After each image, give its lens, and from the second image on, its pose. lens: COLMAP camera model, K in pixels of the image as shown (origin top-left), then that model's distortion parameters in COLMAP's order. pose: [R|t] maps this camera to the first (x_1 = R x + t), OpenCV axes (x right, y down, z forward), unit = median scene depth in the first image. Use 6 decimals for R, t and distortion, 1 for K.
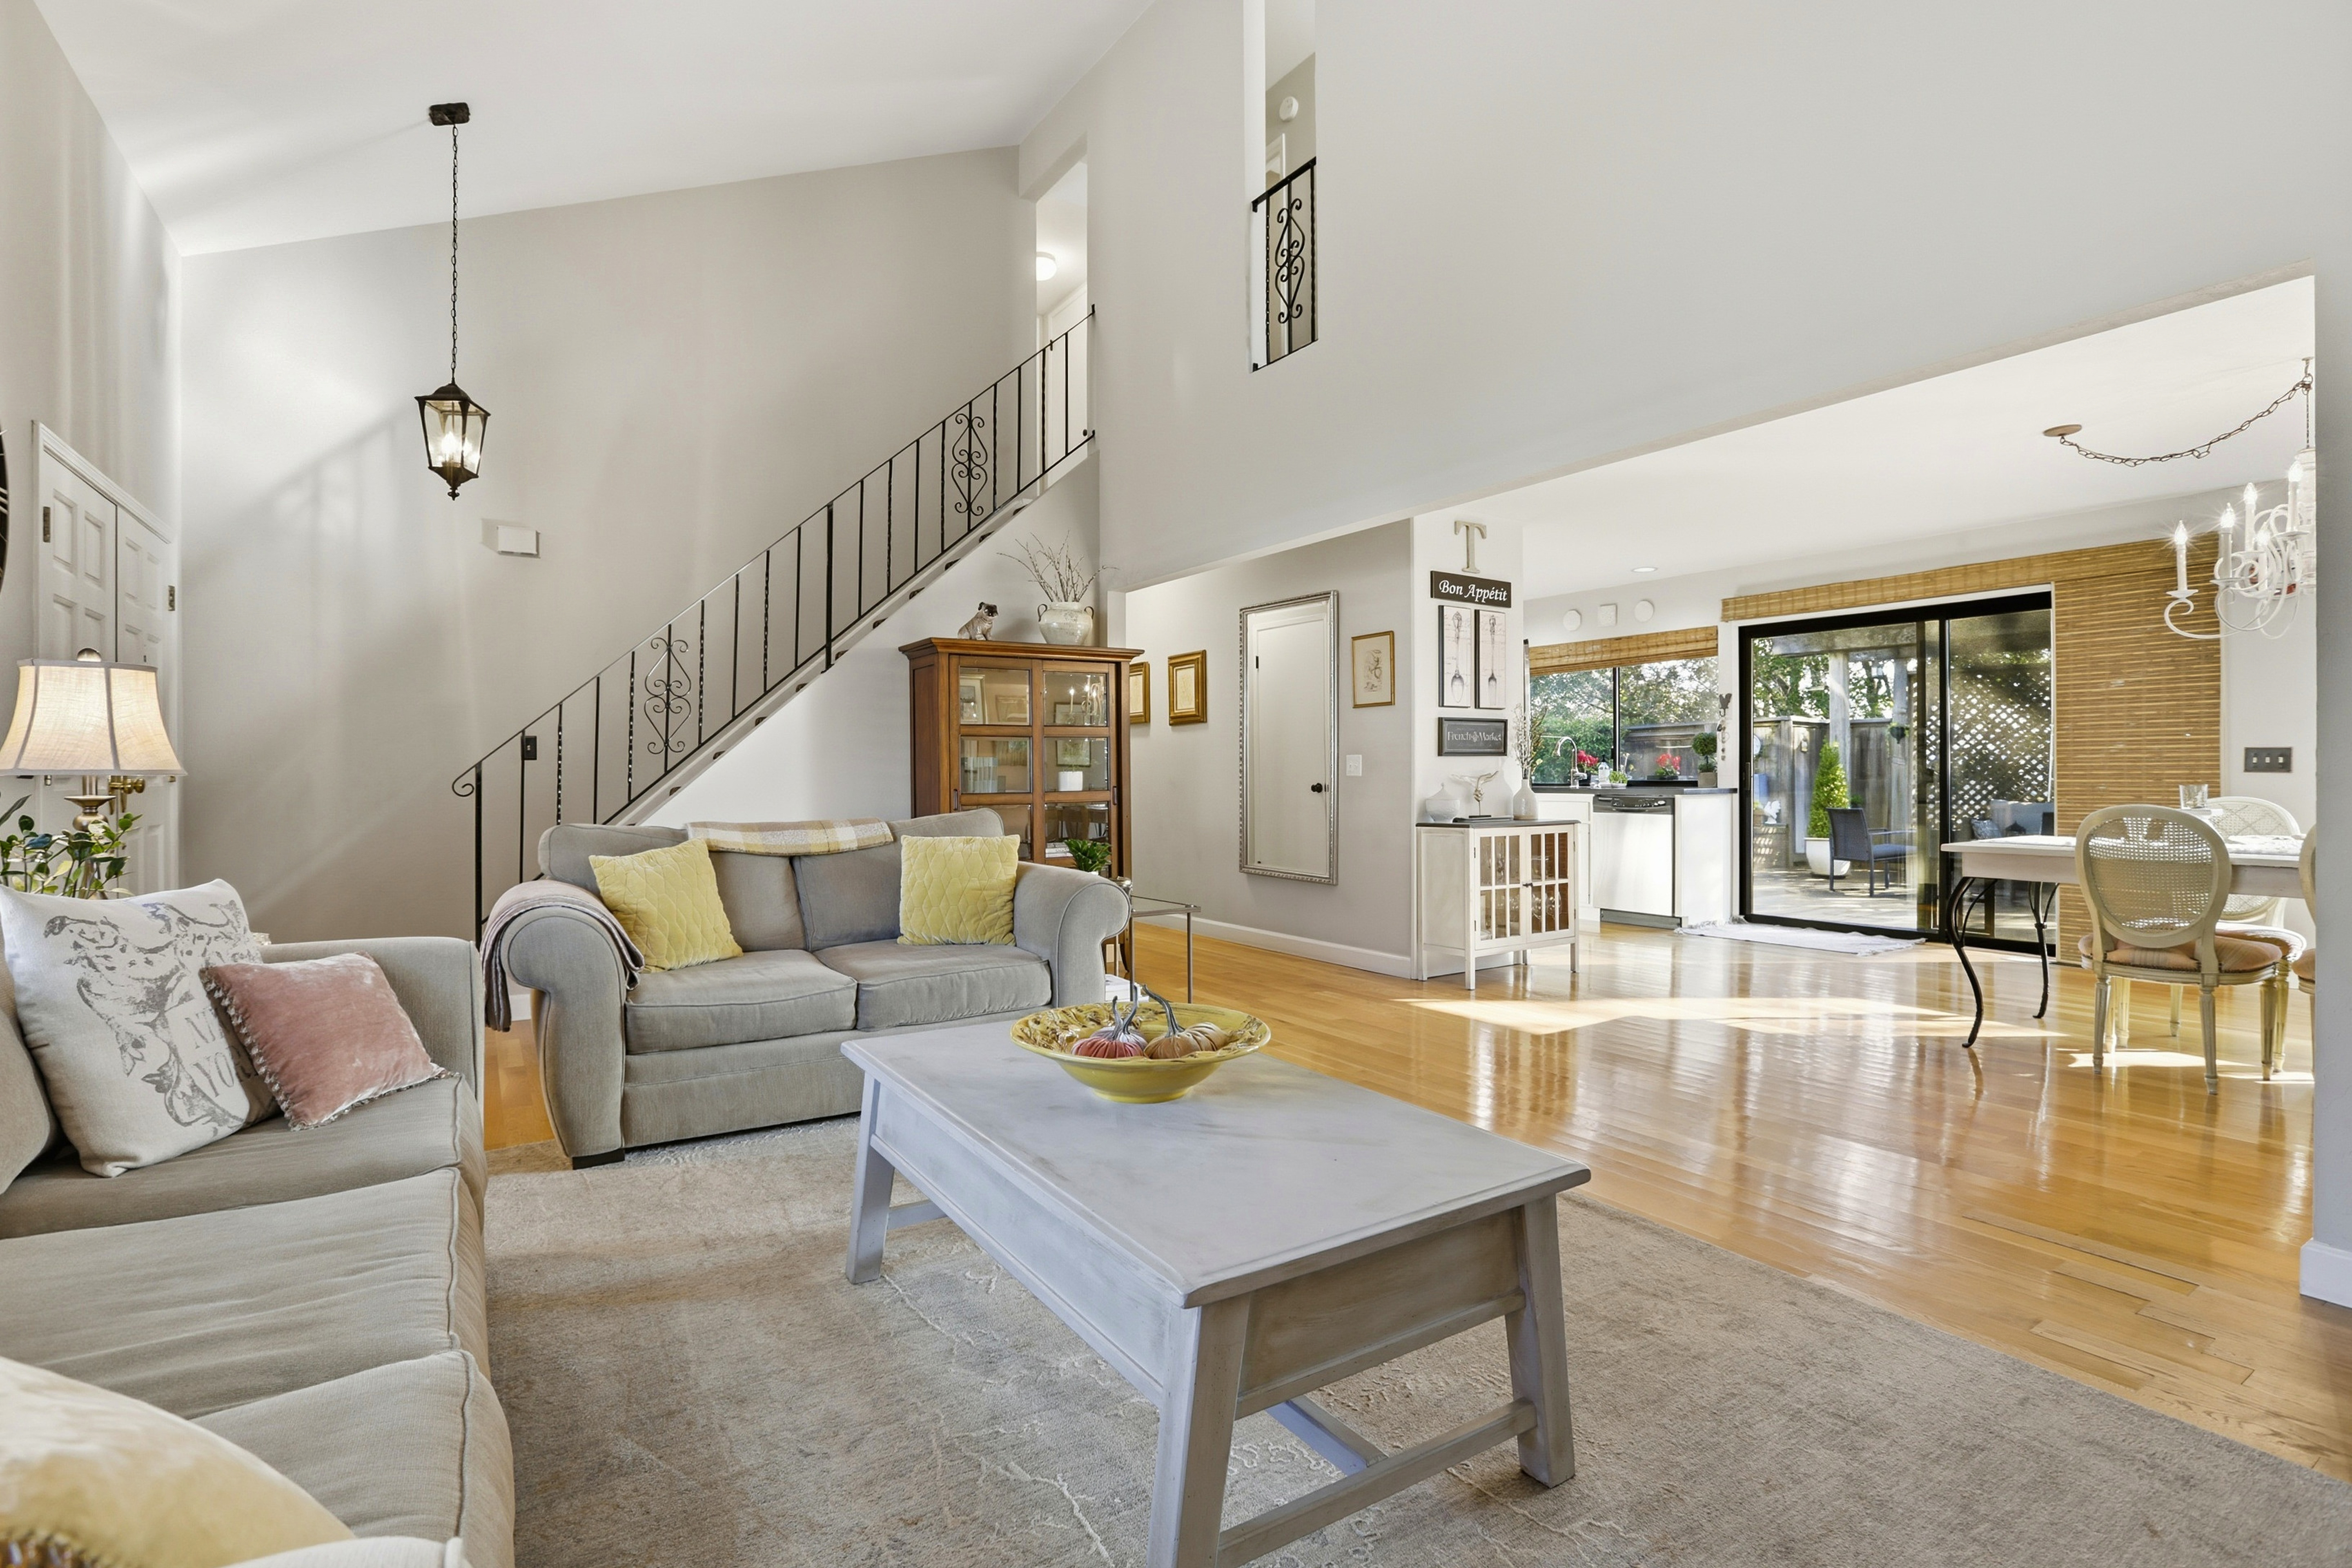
lens RADIAL K [[1096.1, 0, 1164.4], [0, 1096.1, 783.5], [0, 0, 1]] dist [-0.043198, 0.012170]
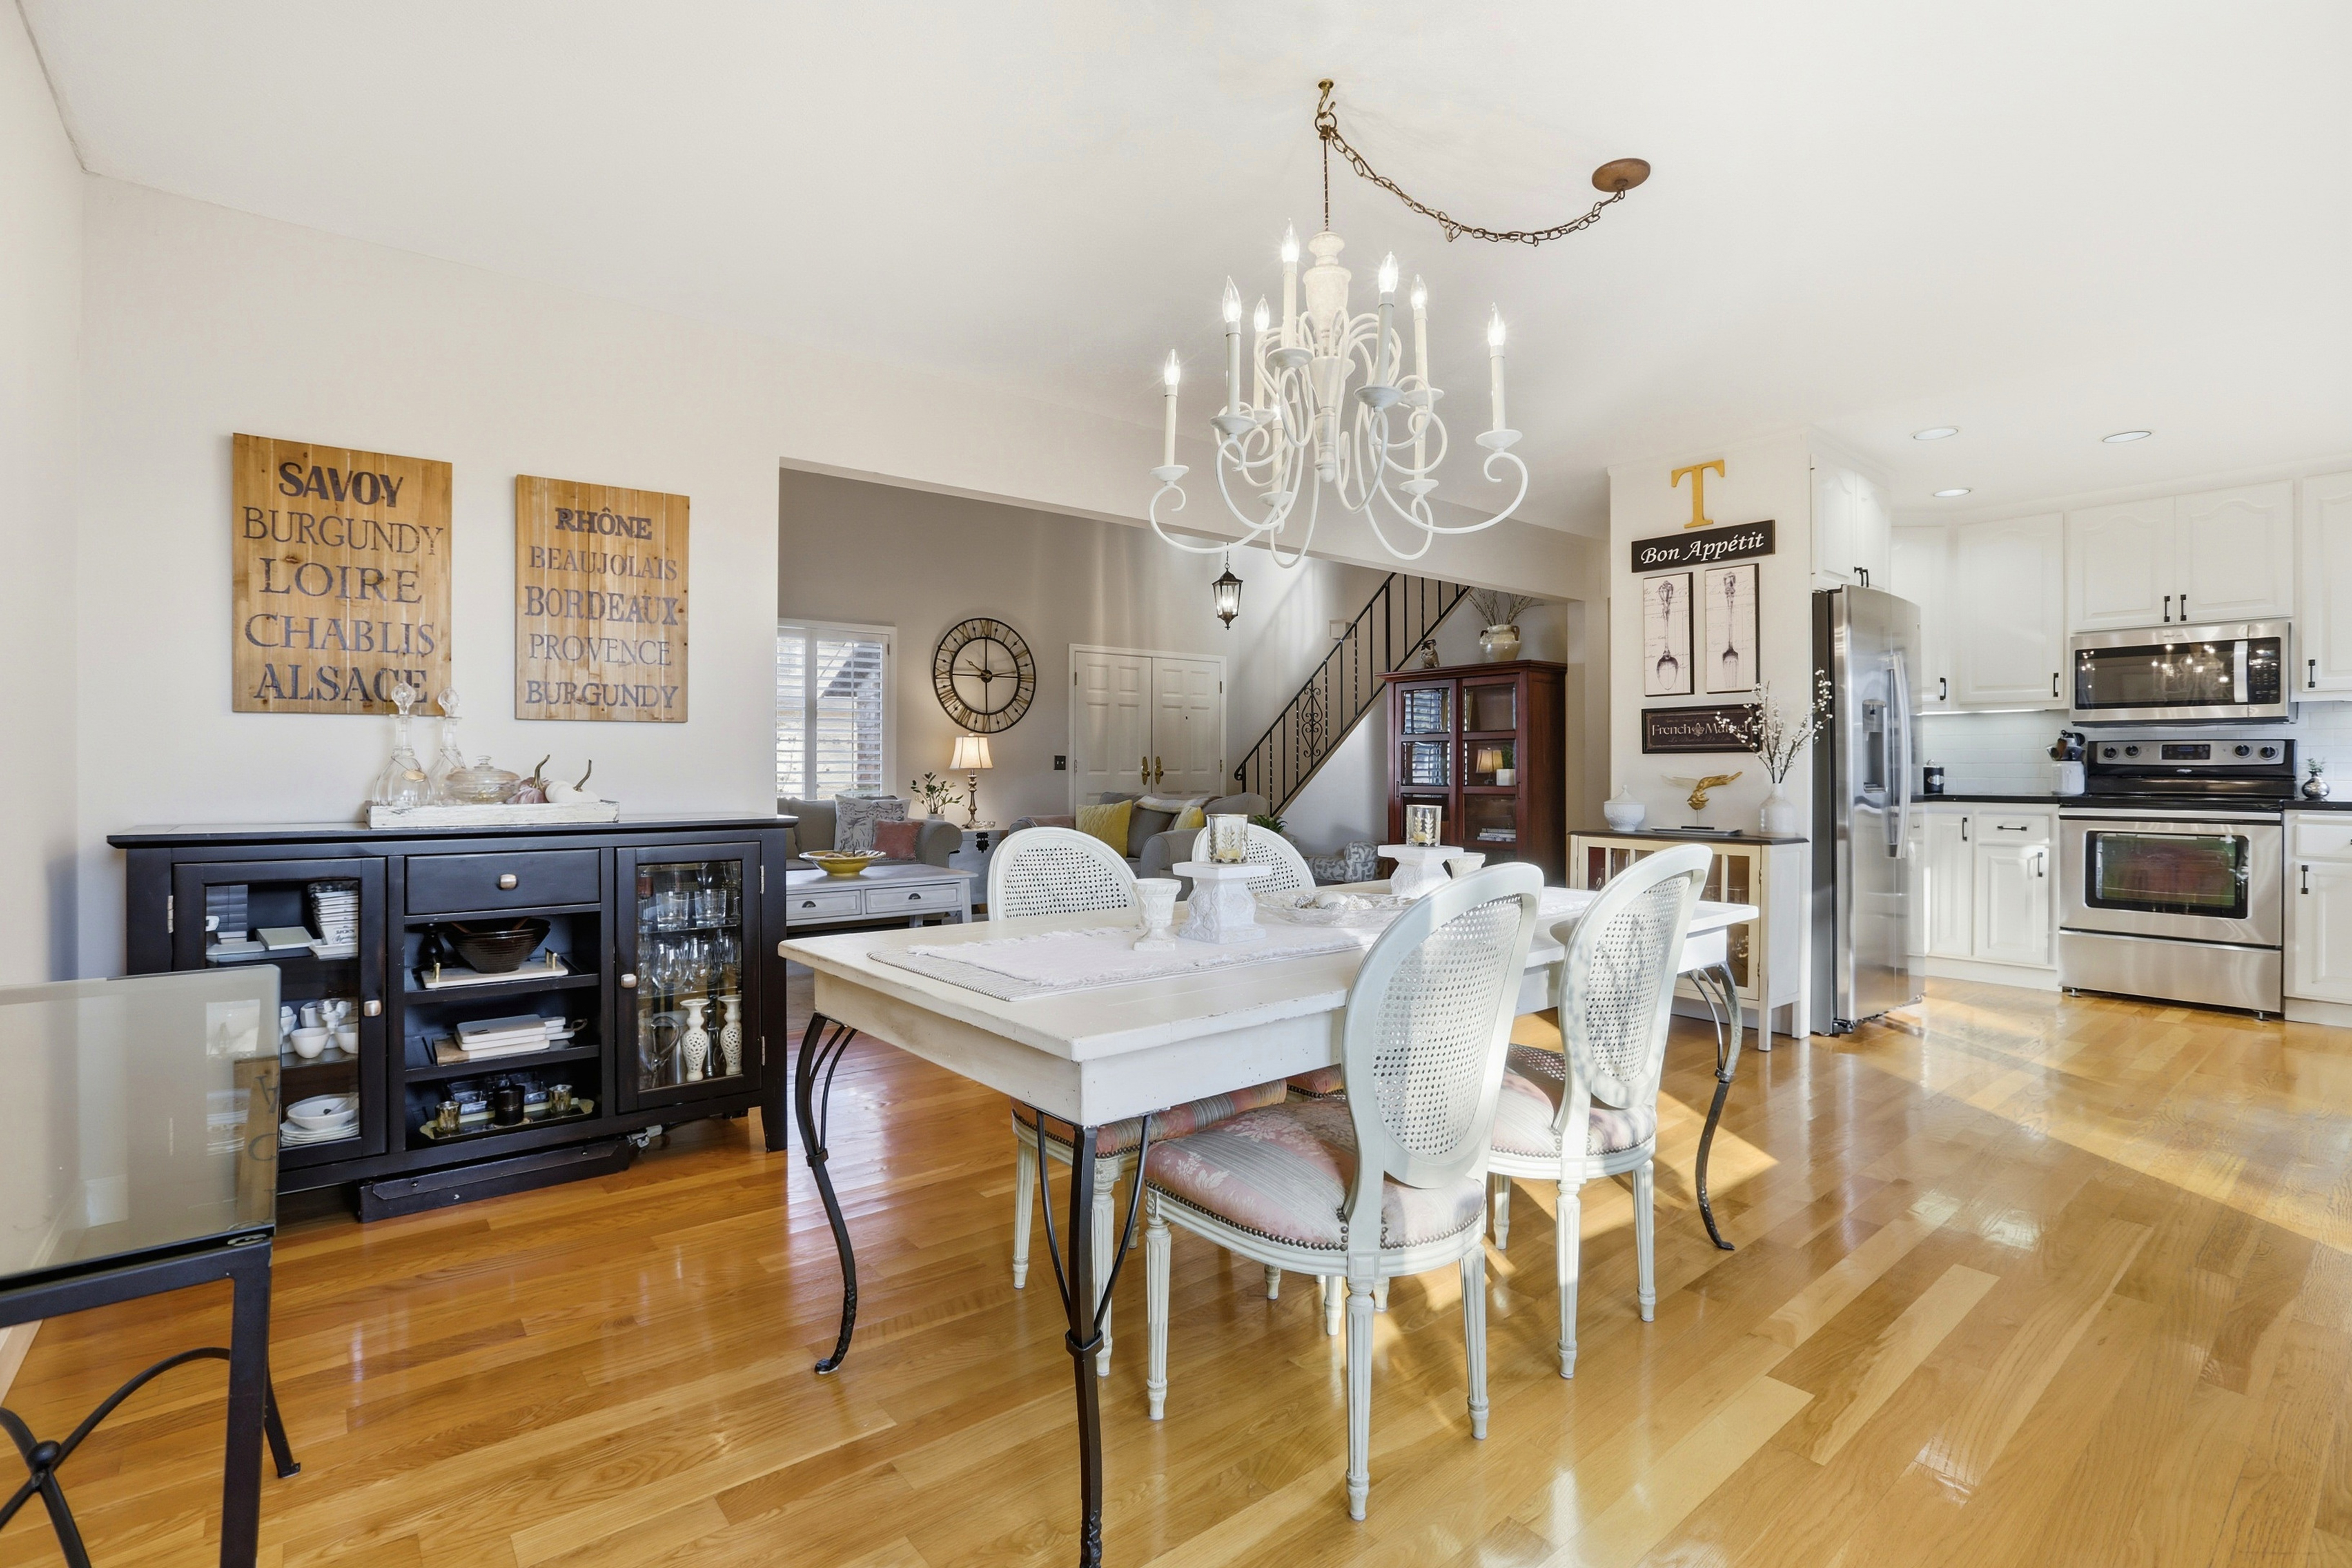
lens RADIAL K [[1096.1, 0, 1145.1], [0, 1096.1, 758.0], [0, 0, 1]] dist [-0.043198, 0.012170]
pose [[0.096001, -0.003816, -0.995374, 1.060107], [-0.009539, 0.999943, -0.004754, -0.014372], [0.995336, 0.009952, 0.095959, 0.527219]]
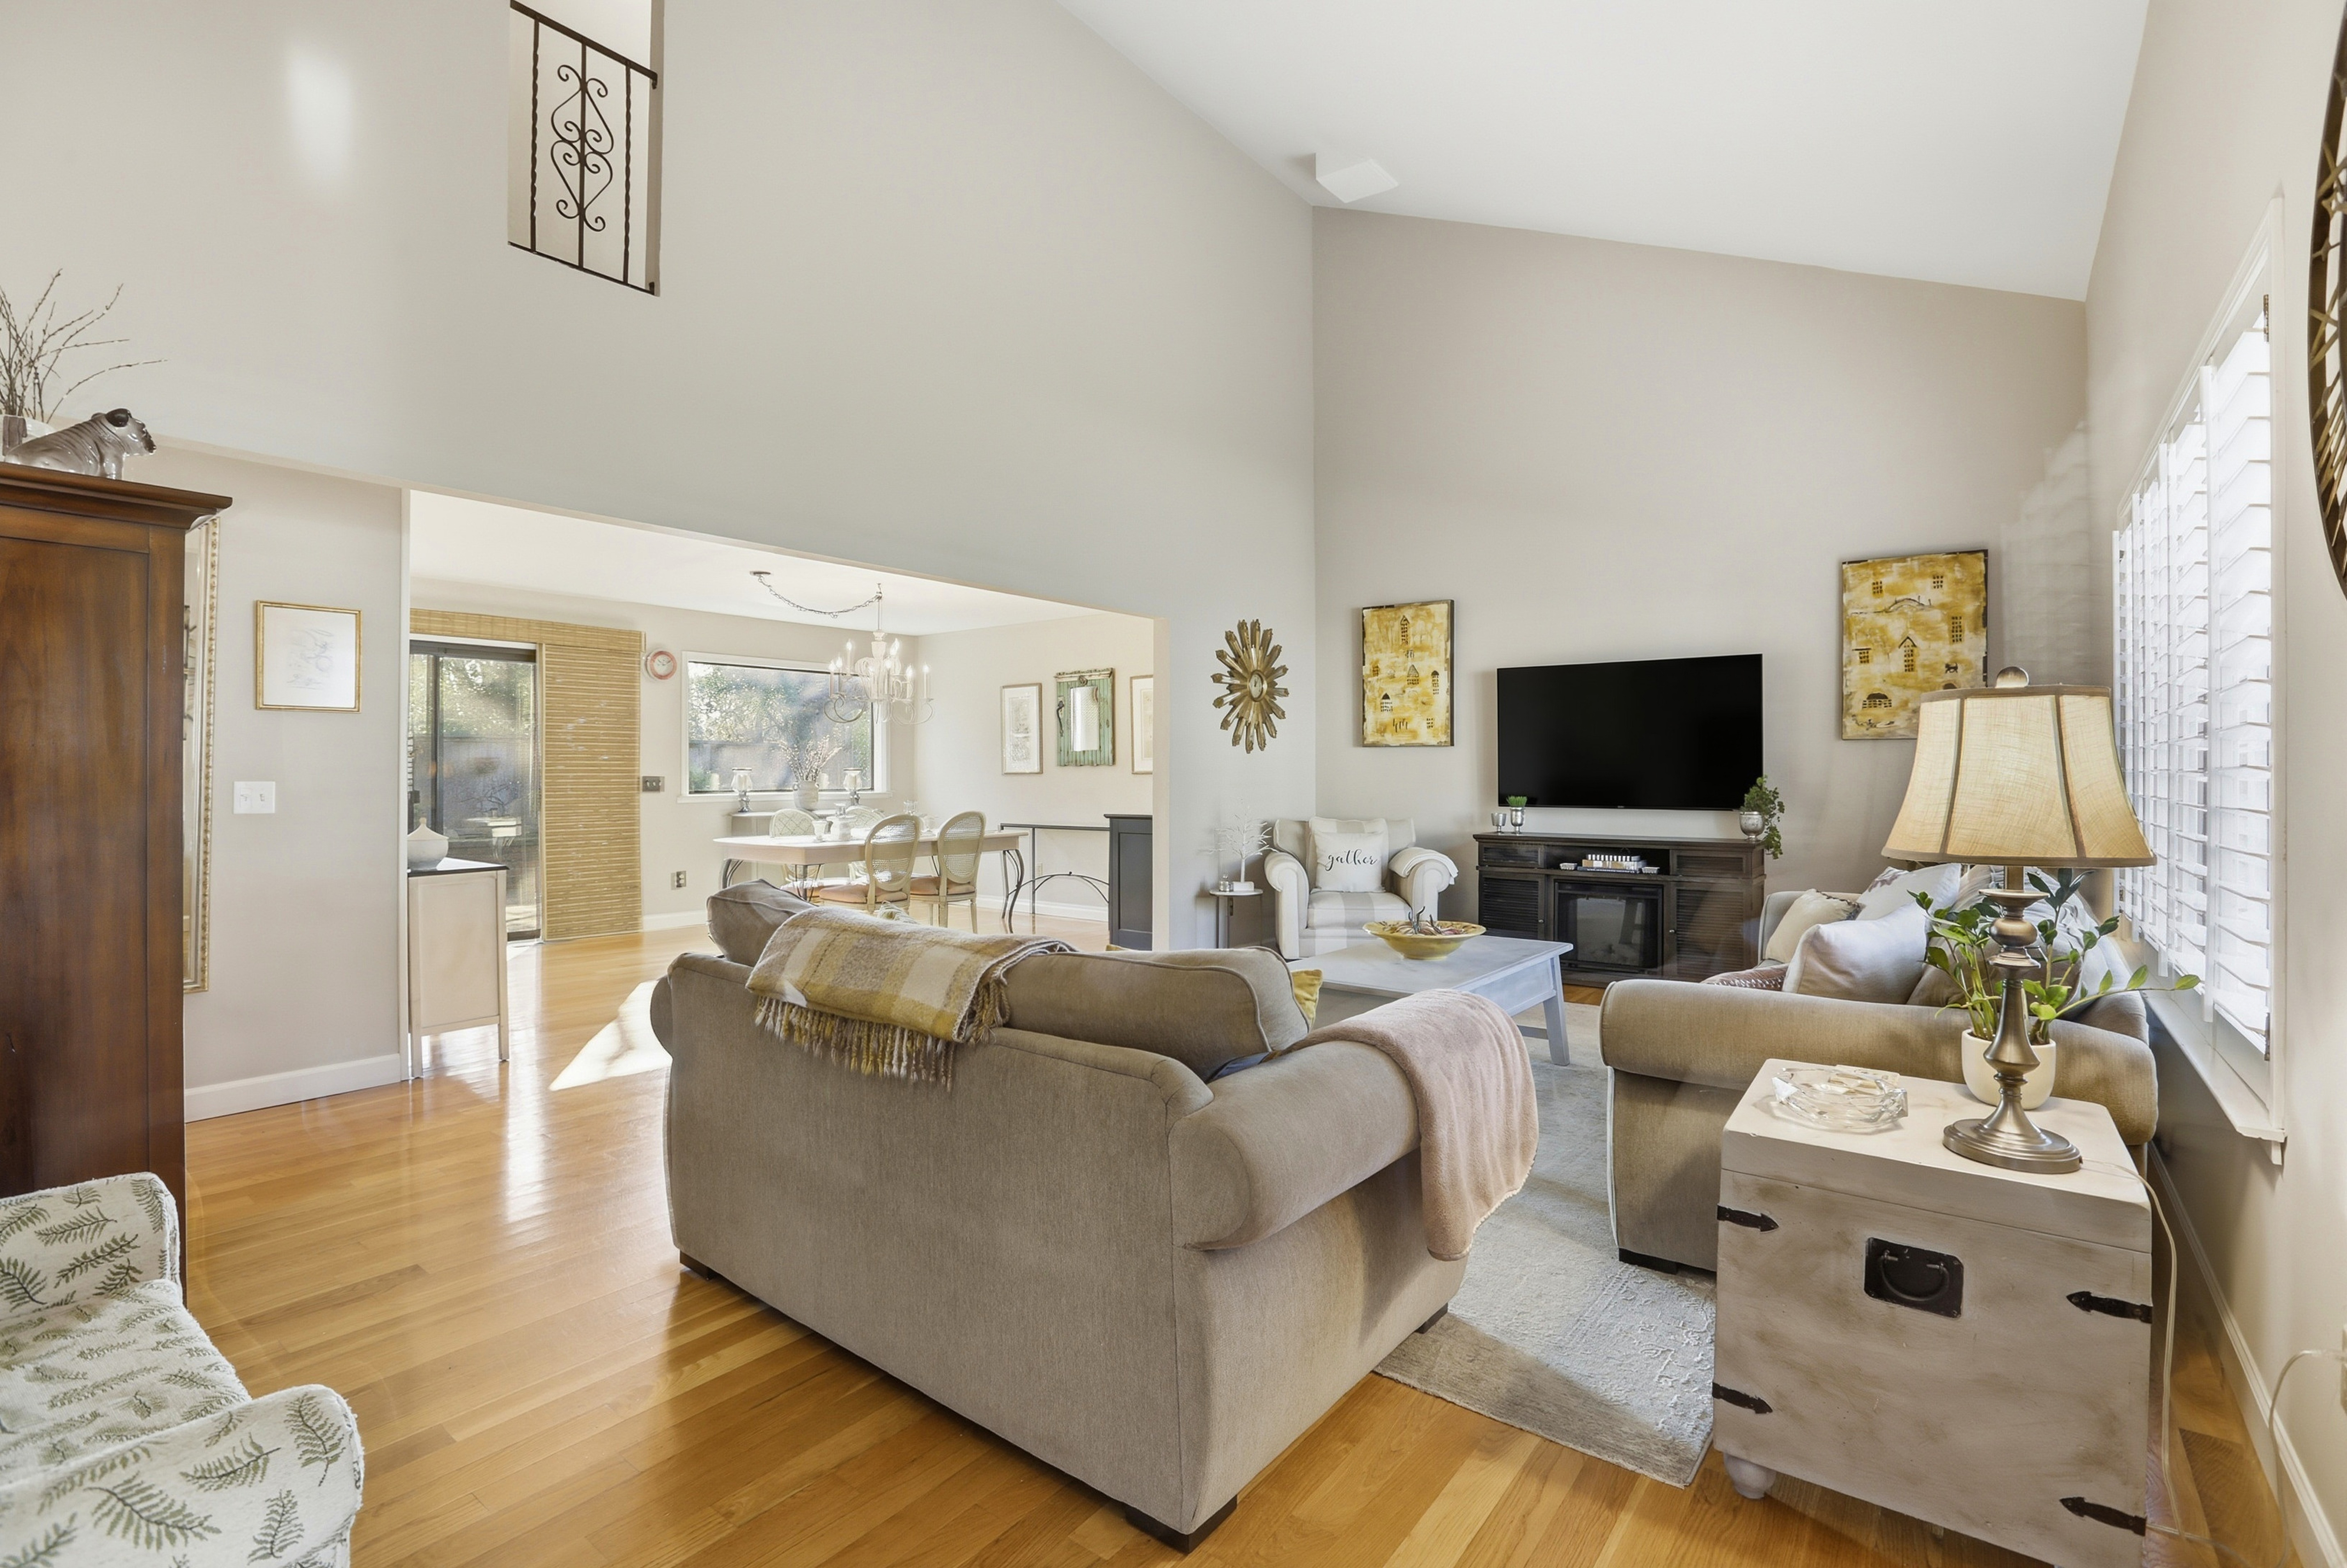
lens RADIAL K [[1093.7, 0, 1179.0], [0, 1093.7, 769.6], [0, 0, 1]] dist [-0.043198, 0.012170]
pose [[-0.348047, 0.005782, 0.937459, -0.638371], [0.007985, 0.999963, -0.003203, -0.029959], [-0.937443, 0.006371, -0.348080, 0.756967]]
